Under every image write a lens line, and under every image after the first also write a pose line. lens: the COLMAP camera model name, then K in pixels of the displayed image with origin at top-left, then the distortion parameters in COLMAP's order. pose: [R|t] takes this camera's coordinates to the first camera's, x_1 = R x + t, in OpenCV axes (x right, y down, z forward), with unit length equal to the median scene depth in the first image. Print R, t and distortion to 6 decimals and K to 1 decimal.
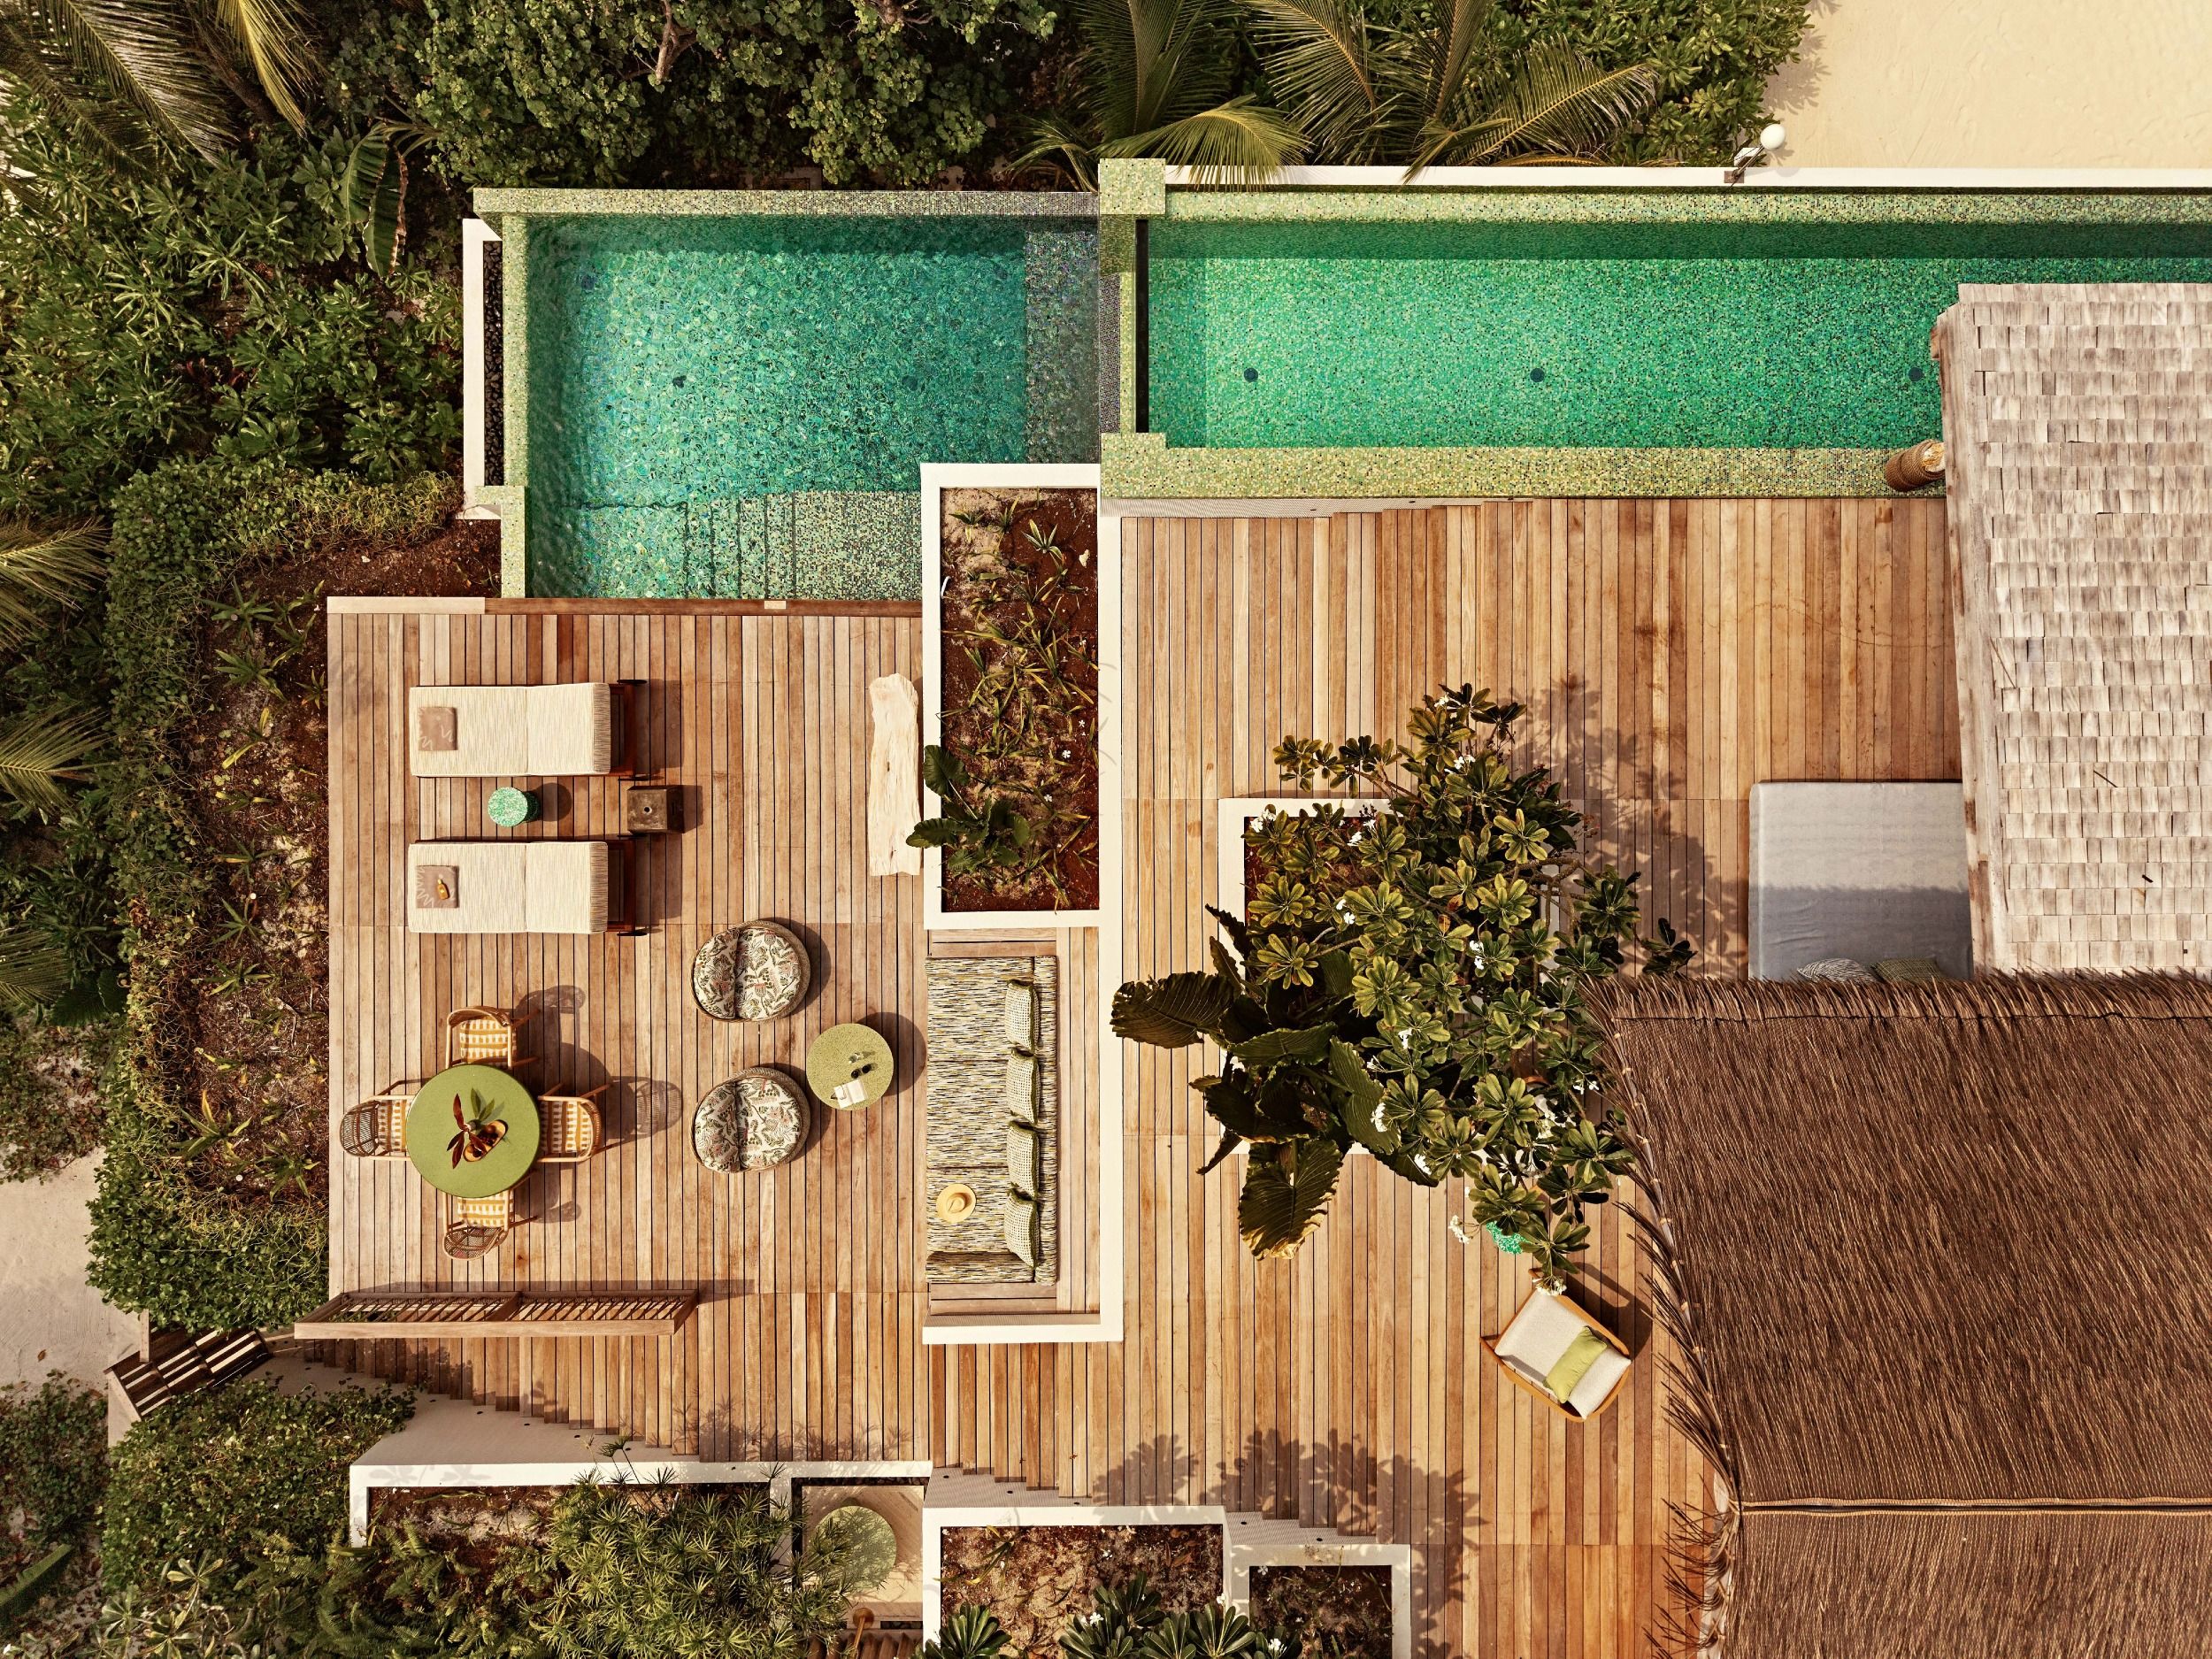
lens RADIAL K [[1557.8, 0, 1106.0], [0, 1557.8, 829.5], [0, 0, 1]] dist [0.006861, 0.002225]
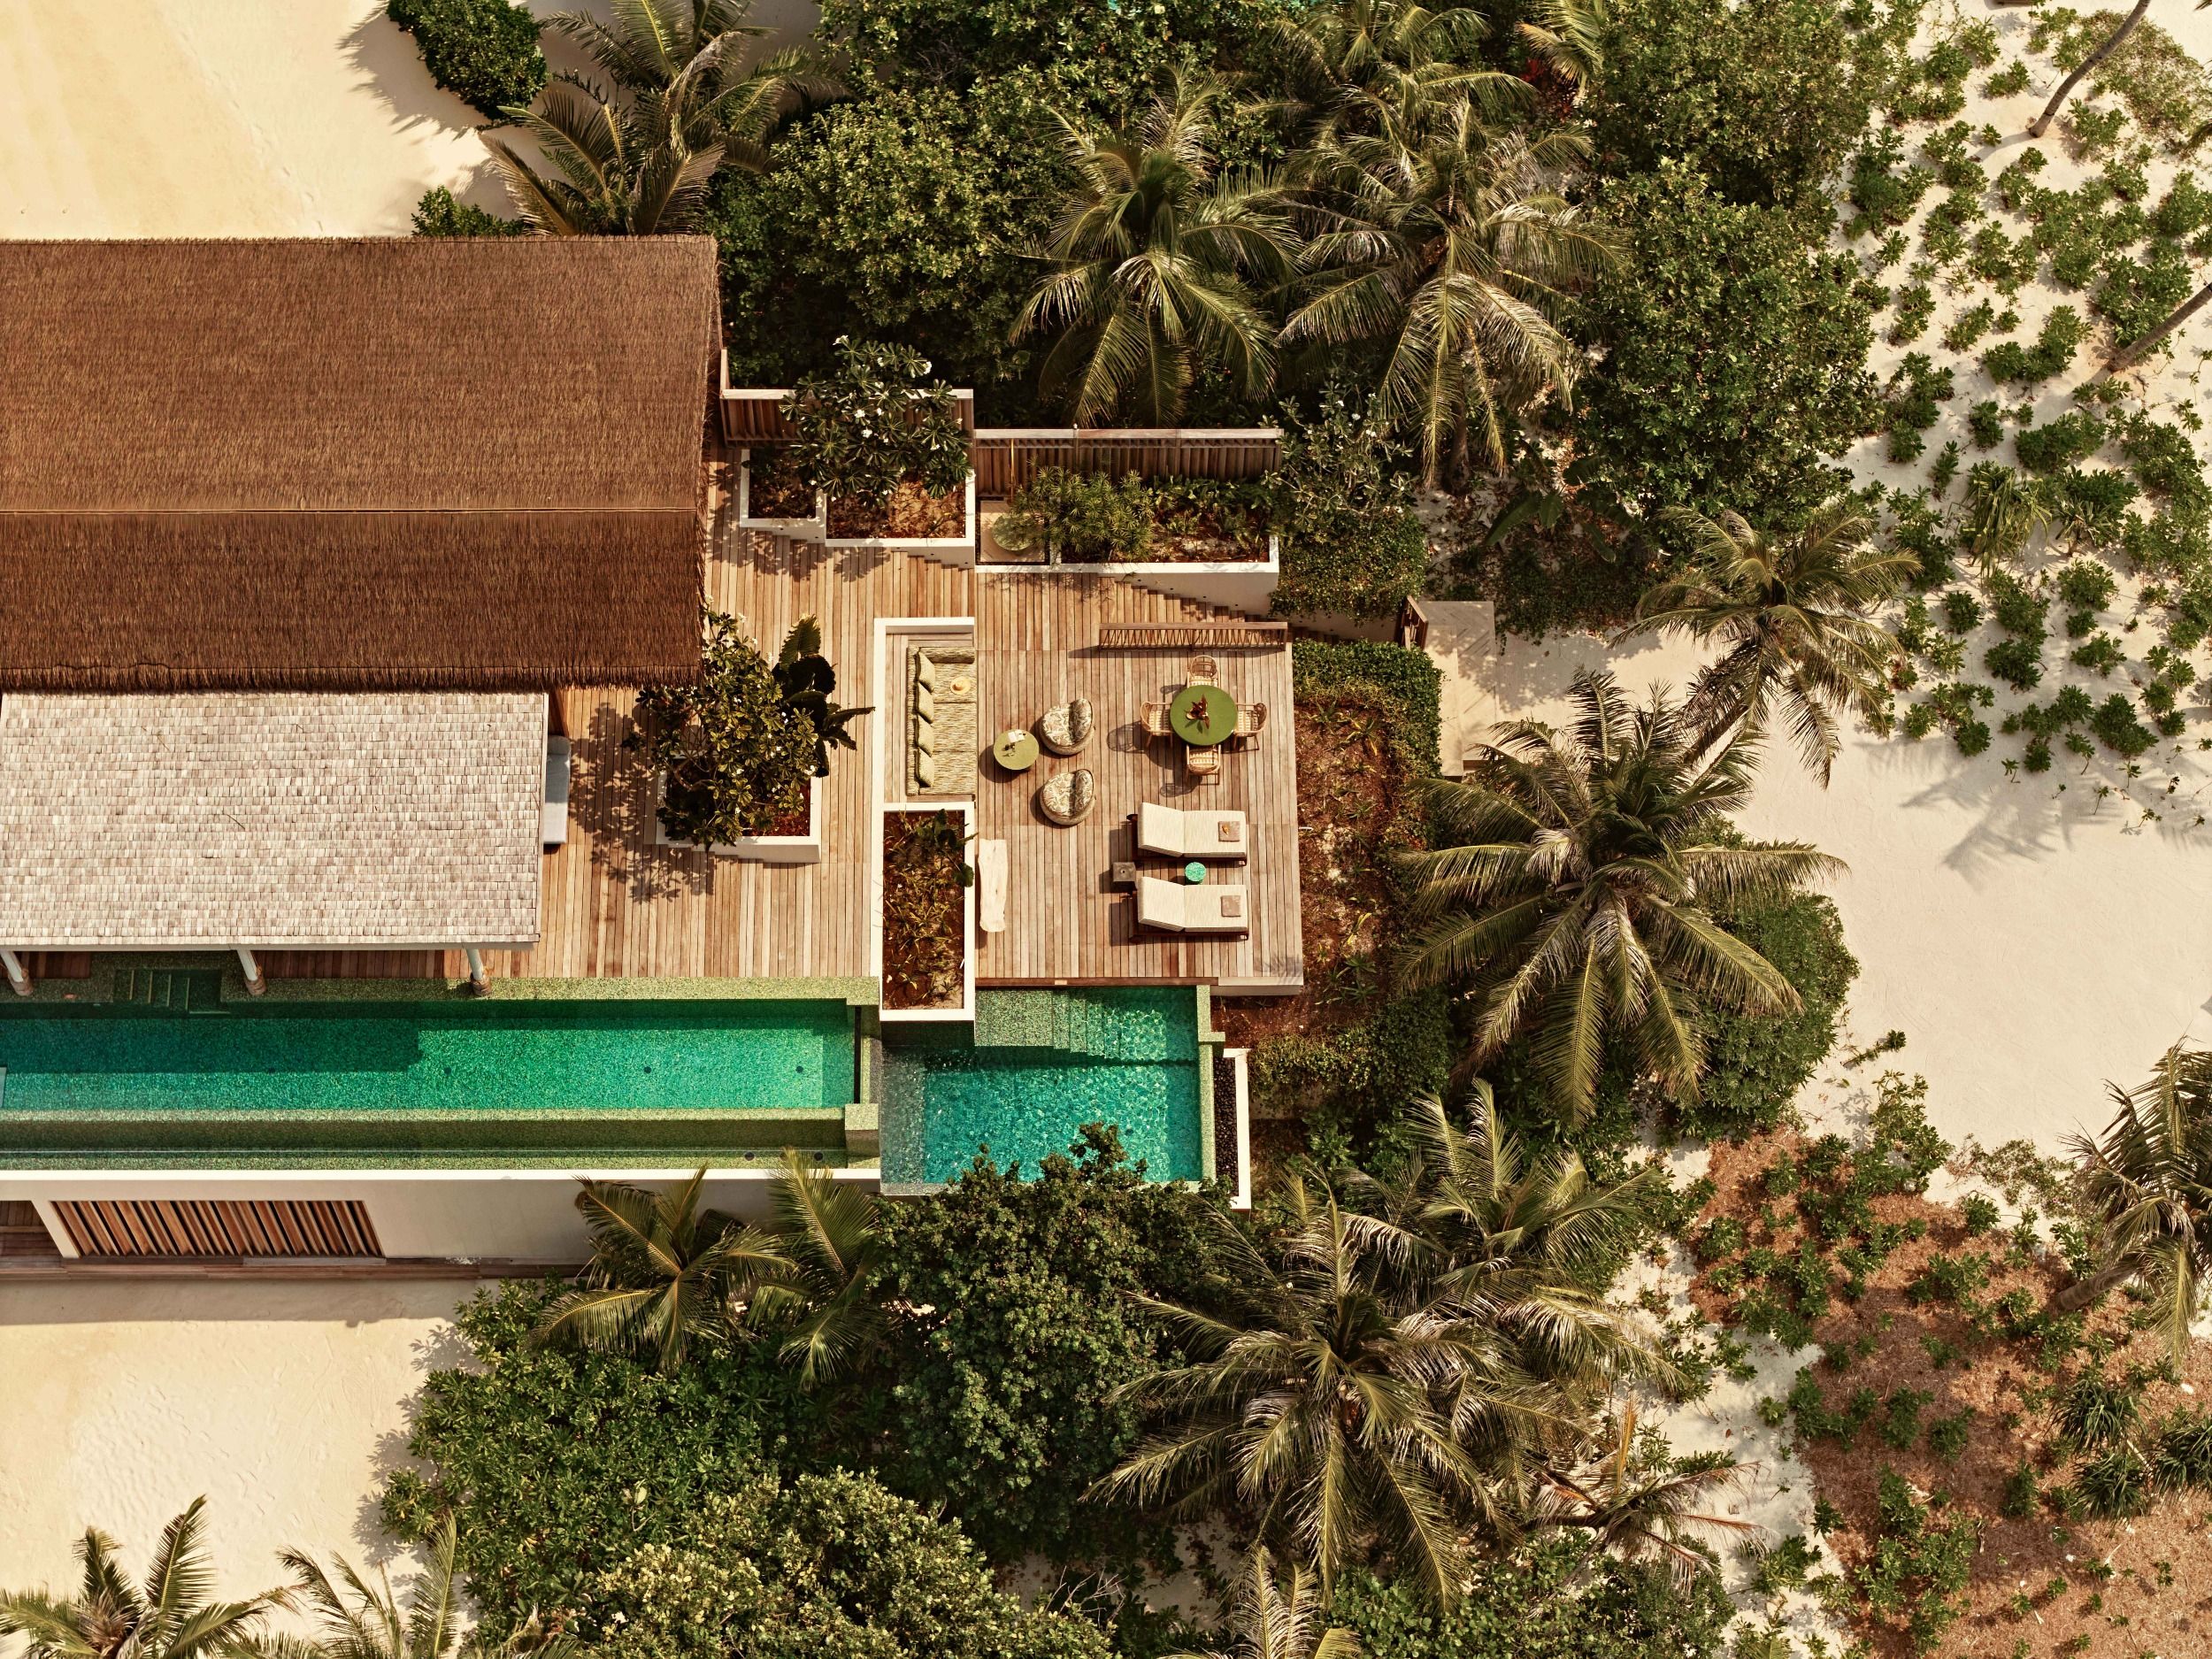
lens RADIAL K [[4442.3, 0, 1106.0], [0, 4442.3, 829.5], [0, 0, 1]] dist [-0.237597, 1.296880]
pose [[-0.999788, 0.002143, -0.020490, -0.167747], [-0.010992, -0.896662, 0.442580, -2.417474], [-0.017424, 0.442711, 0.896495, -3.956615]]
